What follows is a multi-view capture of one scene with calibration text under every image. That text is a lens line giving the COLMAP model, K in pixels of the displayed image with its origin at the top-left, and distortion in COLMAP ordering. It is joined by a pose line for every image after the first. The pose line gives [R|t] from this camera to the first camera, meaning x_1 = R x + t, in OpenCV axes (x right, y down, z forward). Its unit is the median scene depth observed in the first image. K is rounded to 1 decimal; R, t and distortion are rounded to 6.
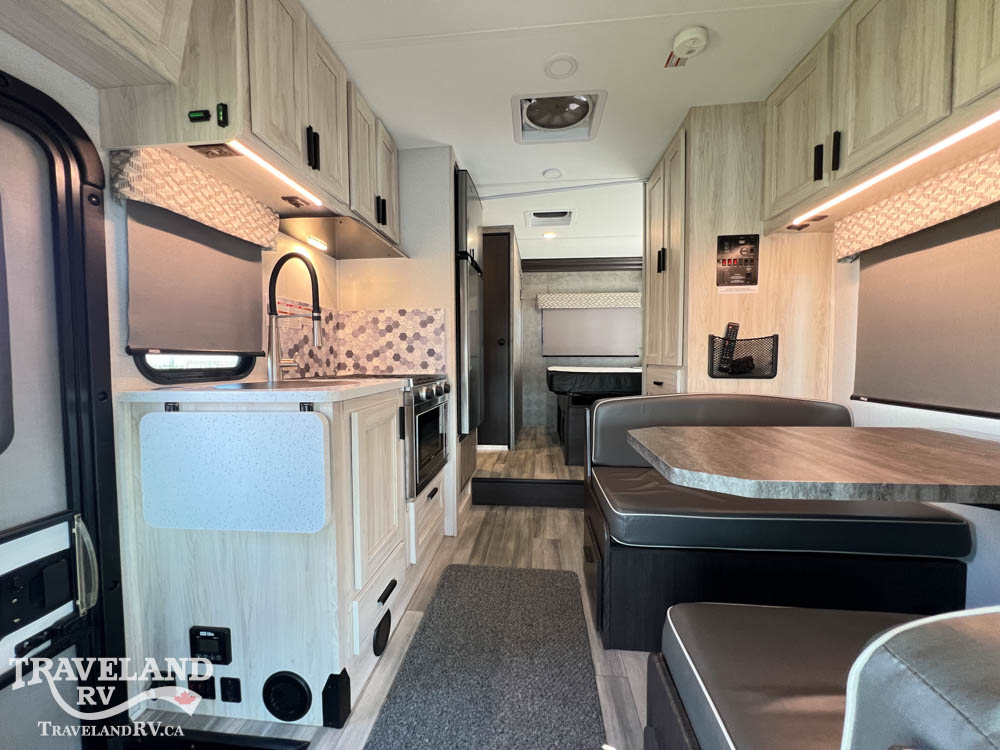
lens RADIAL K [[400.3, 0, 498.6], [0, 400.3, 375.5], [0, 0, 1]] dist [-0.000475, 0.000372]
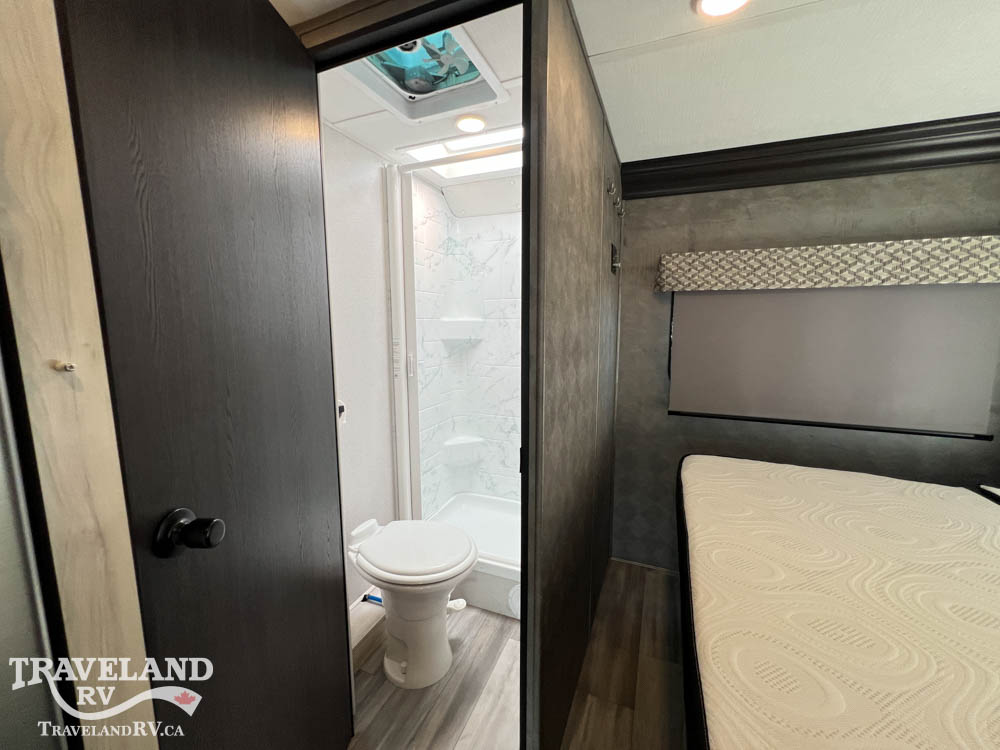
lens RADIAL K [[400.3, 0, 497.7], [0, 400.3, 375.4], [0, 0, 1]] dist [-0.000475, 0.000372]
pose [[0.958205, 0.037924, -0.283556, 0.107052], [-0.013054, 0.995938, 0.089089, -0.215569], [0.285783, -0.081664, 0.954808, 1.044122]]
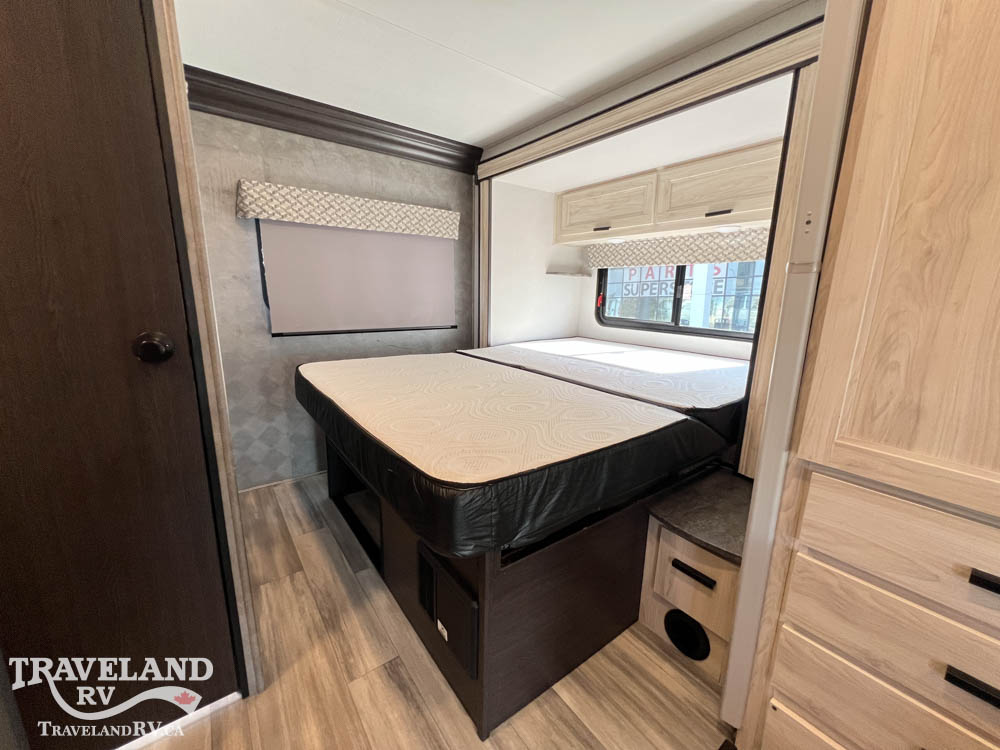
lens RADIAL K [[400.3, 0, 500.8], [0, 400.3, 374.6], [0, 0, 1]] dist [-0.000475, 0.000372]
pose [[0.734970, -0.126561, 0.666184, -0.002806], [0.008854, 0.984136, 0.177196, -0.146758], [-0.678042, -0.124335, 0.724431, 0.935879]]
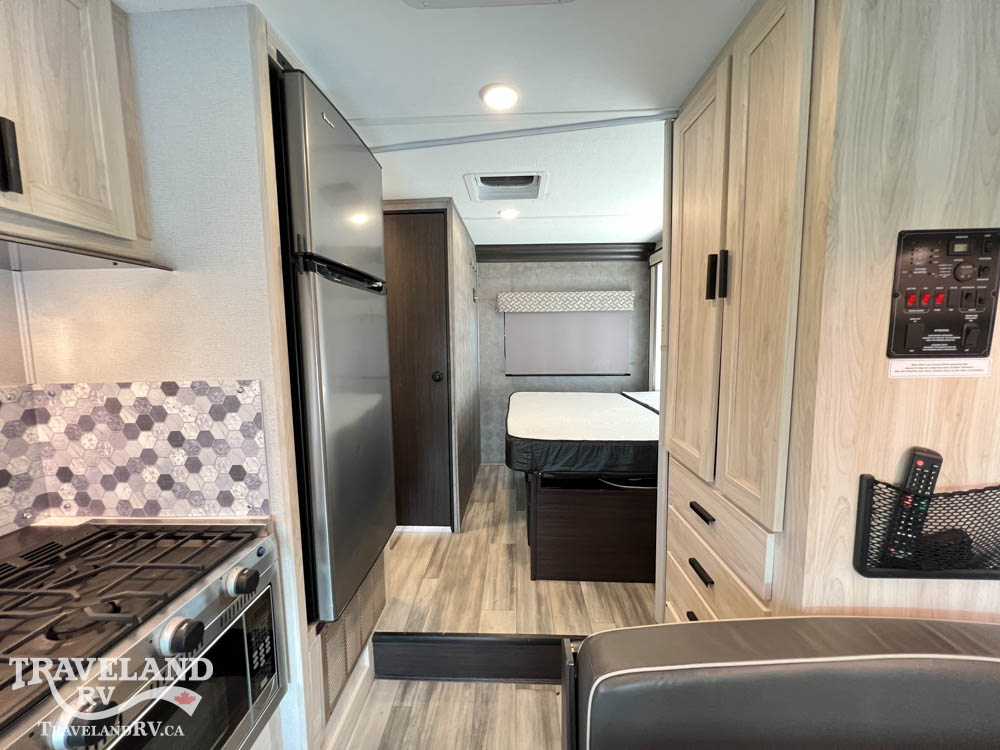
lens RADIAL K [[400.3, 0, 499.4], [0, 400.3, 376.3], [0, 0, 1]] dist [-0.000475, 0.000372]
pose [[0.998061, -0.015009, 0.060413, 0.095064], [0.011343, 0.998099, 0.060583, -0.168345], [-0.061208, -0.059781, 0.996333, 0.448414]]
